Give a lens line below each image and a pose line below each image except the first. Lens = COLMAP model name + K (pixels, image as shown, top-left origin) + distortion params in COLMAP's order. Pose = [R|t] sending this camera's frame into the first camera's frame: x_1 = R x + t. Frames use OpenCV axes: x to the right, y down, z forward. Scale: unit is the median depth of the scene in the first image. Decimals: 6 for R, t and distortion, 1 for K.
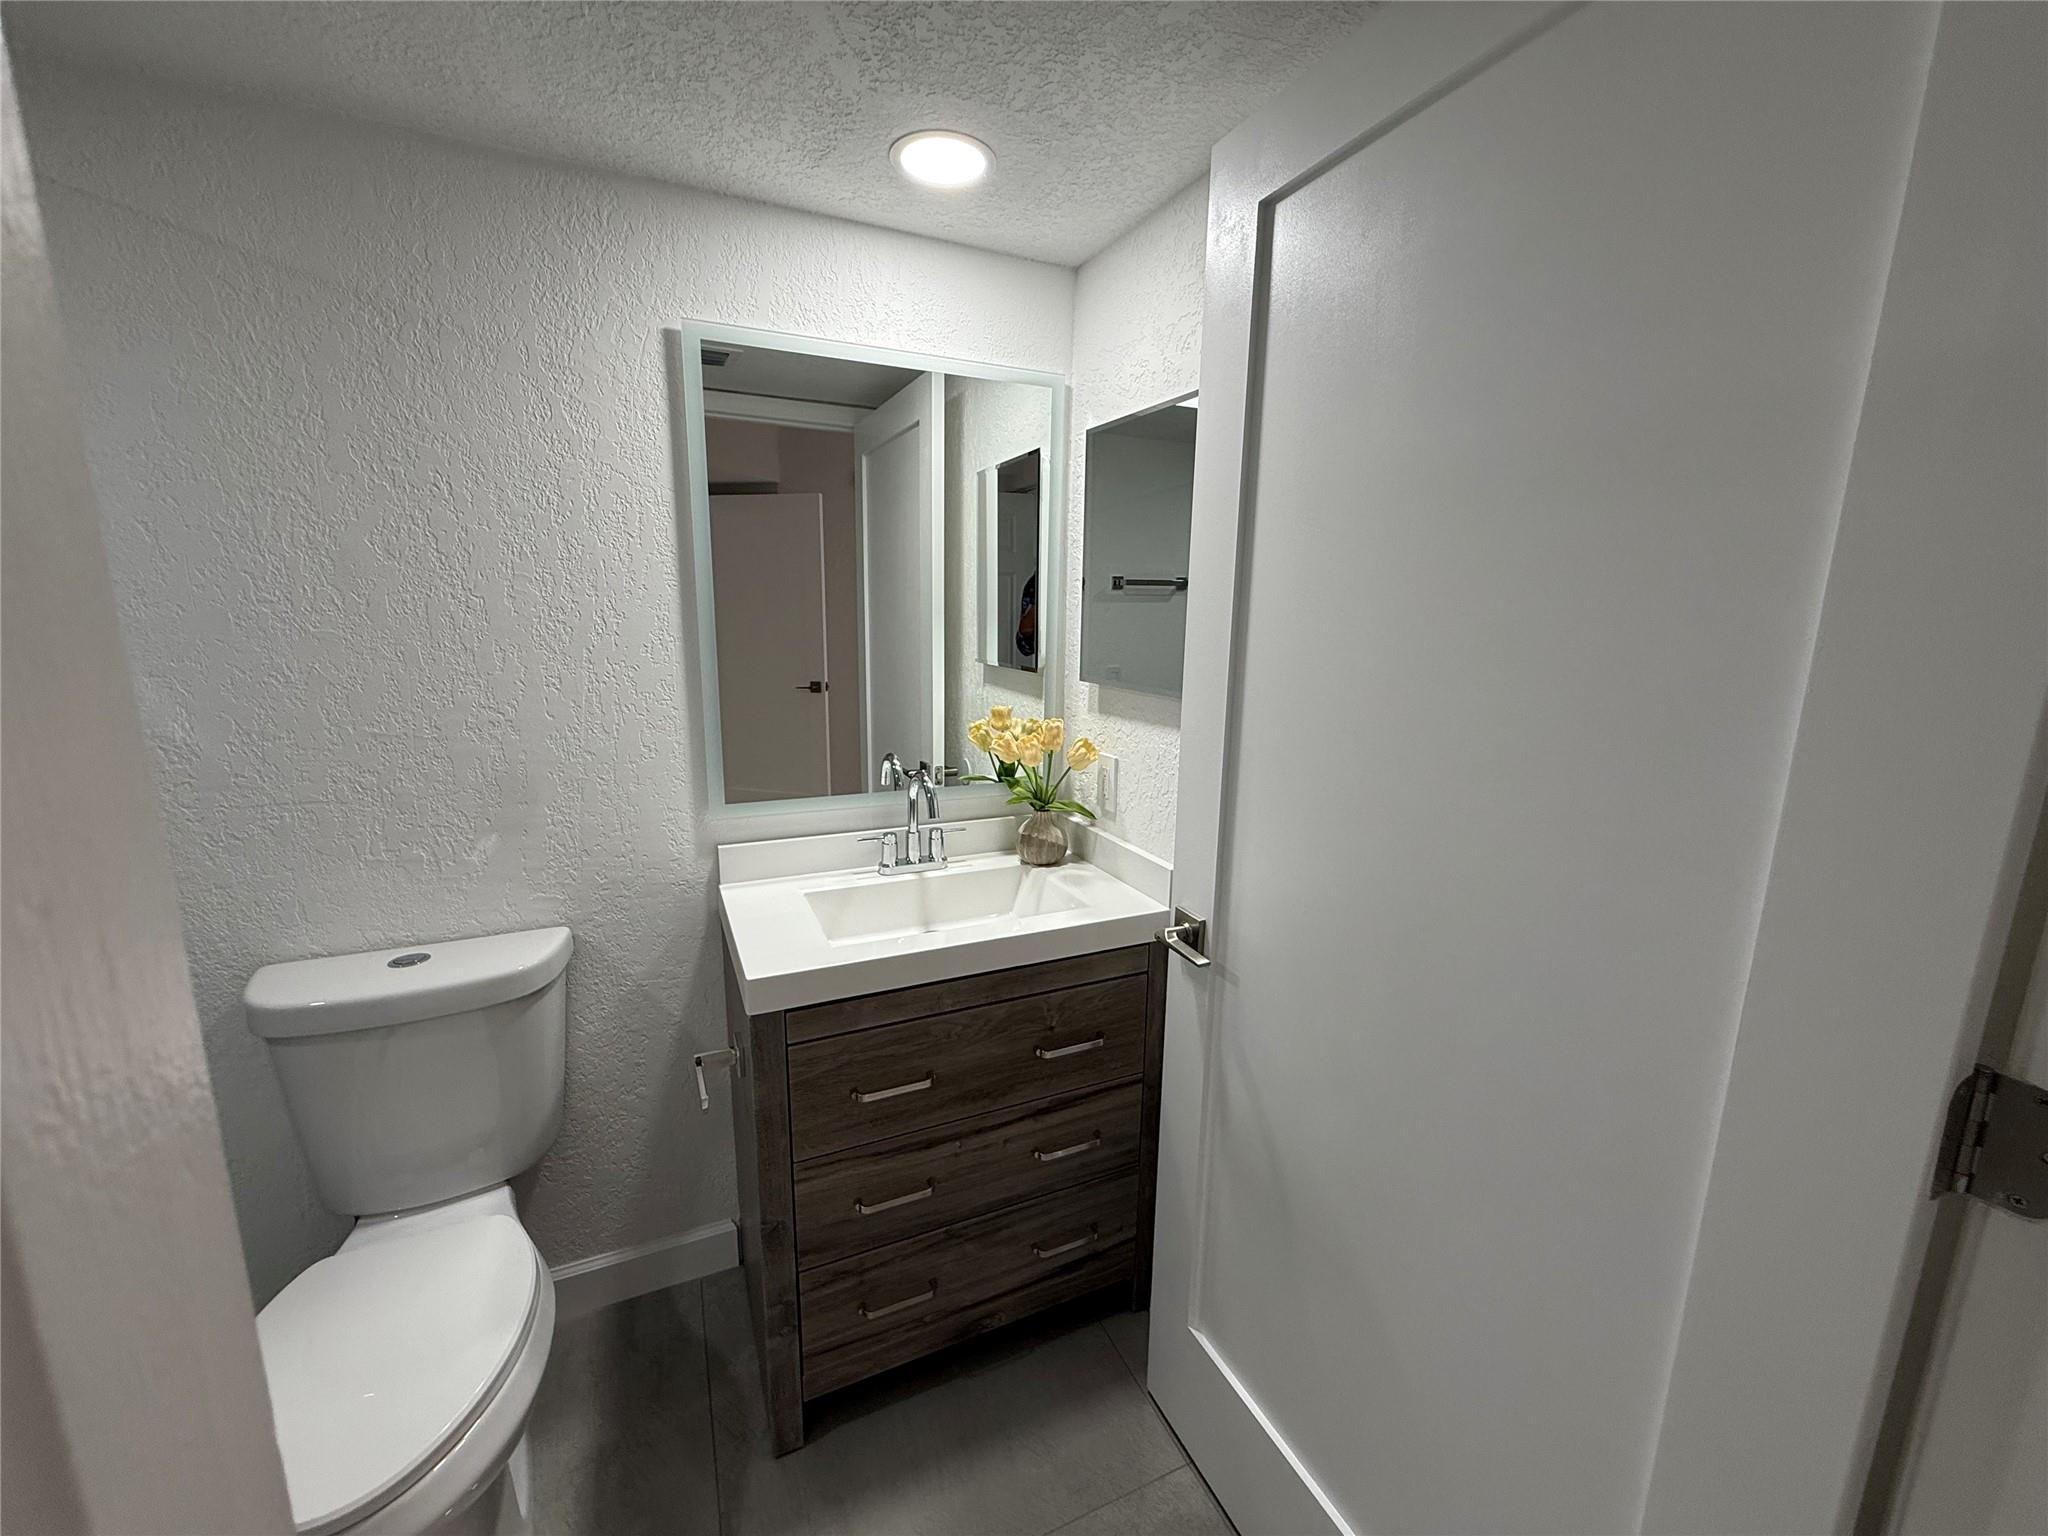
lens RADIAL K [[816.0, 0, 1020.6], [0, 816.0, 772.4], [0, 0, 1]] dist [0.000535, 0.000850]
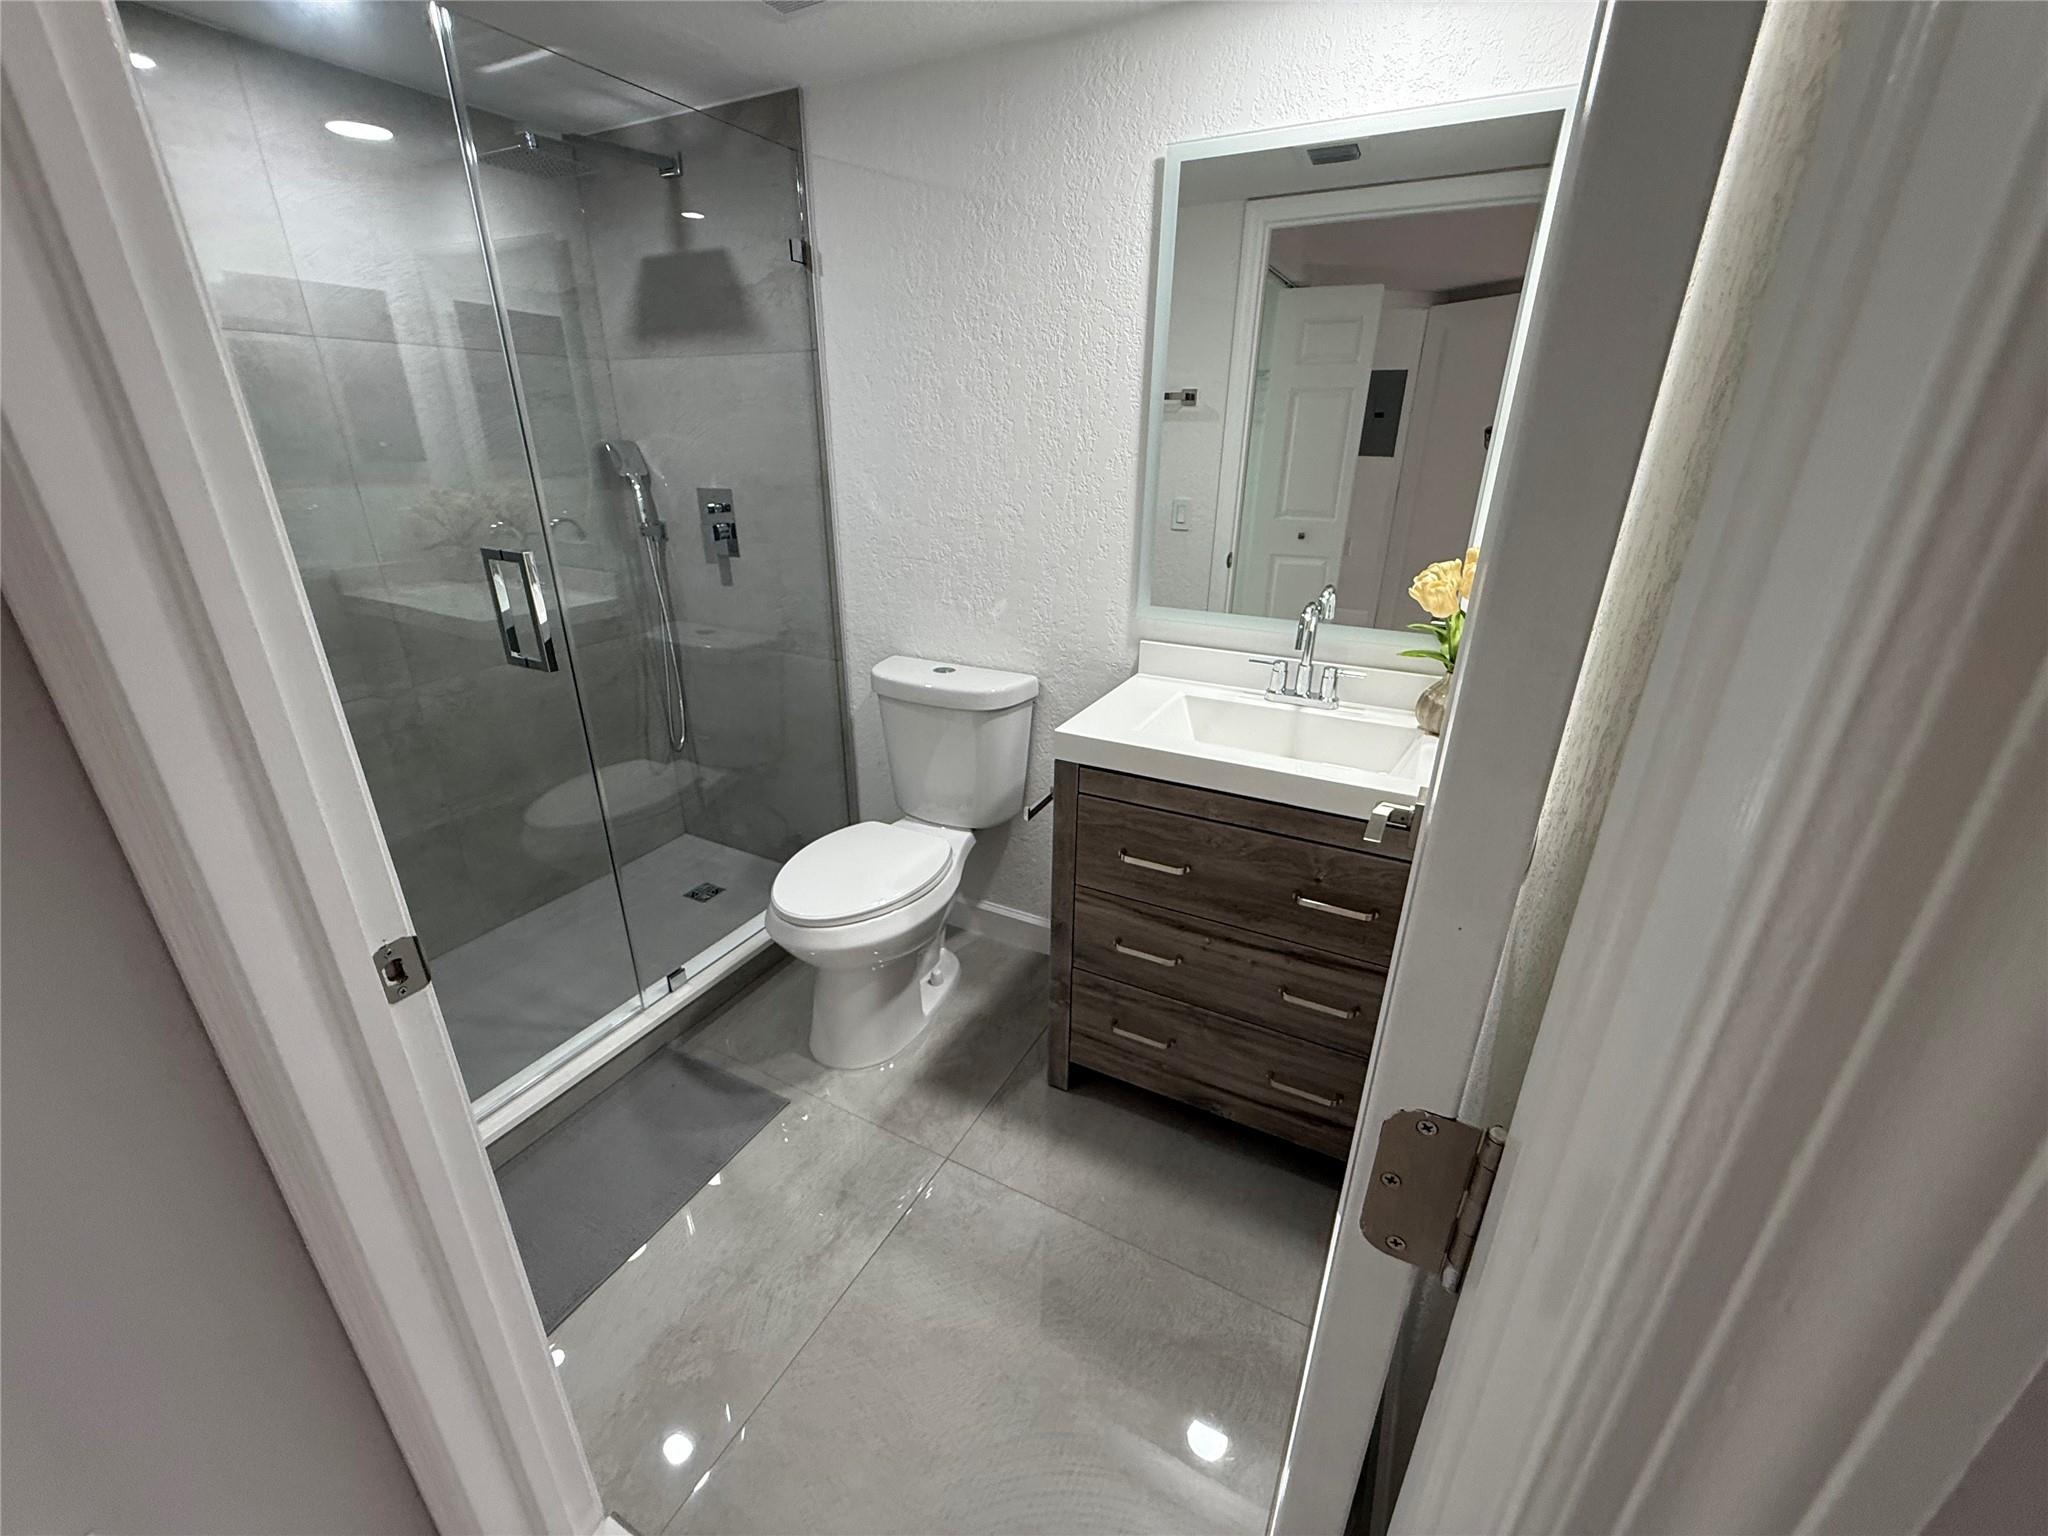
lens RADIAL K [[816.0, 0, 1020.6], [0, 816.0, 772.4], [0, 0, 1]] dist [0.000535, 0.000850]
pose [[0.610751, 0.295843, -0.734480, 0.506681], [-0.154486, 0.954276, 0.255913, -0.003519], [0.776606, -0.042832, 0.628528, 0.121457]]
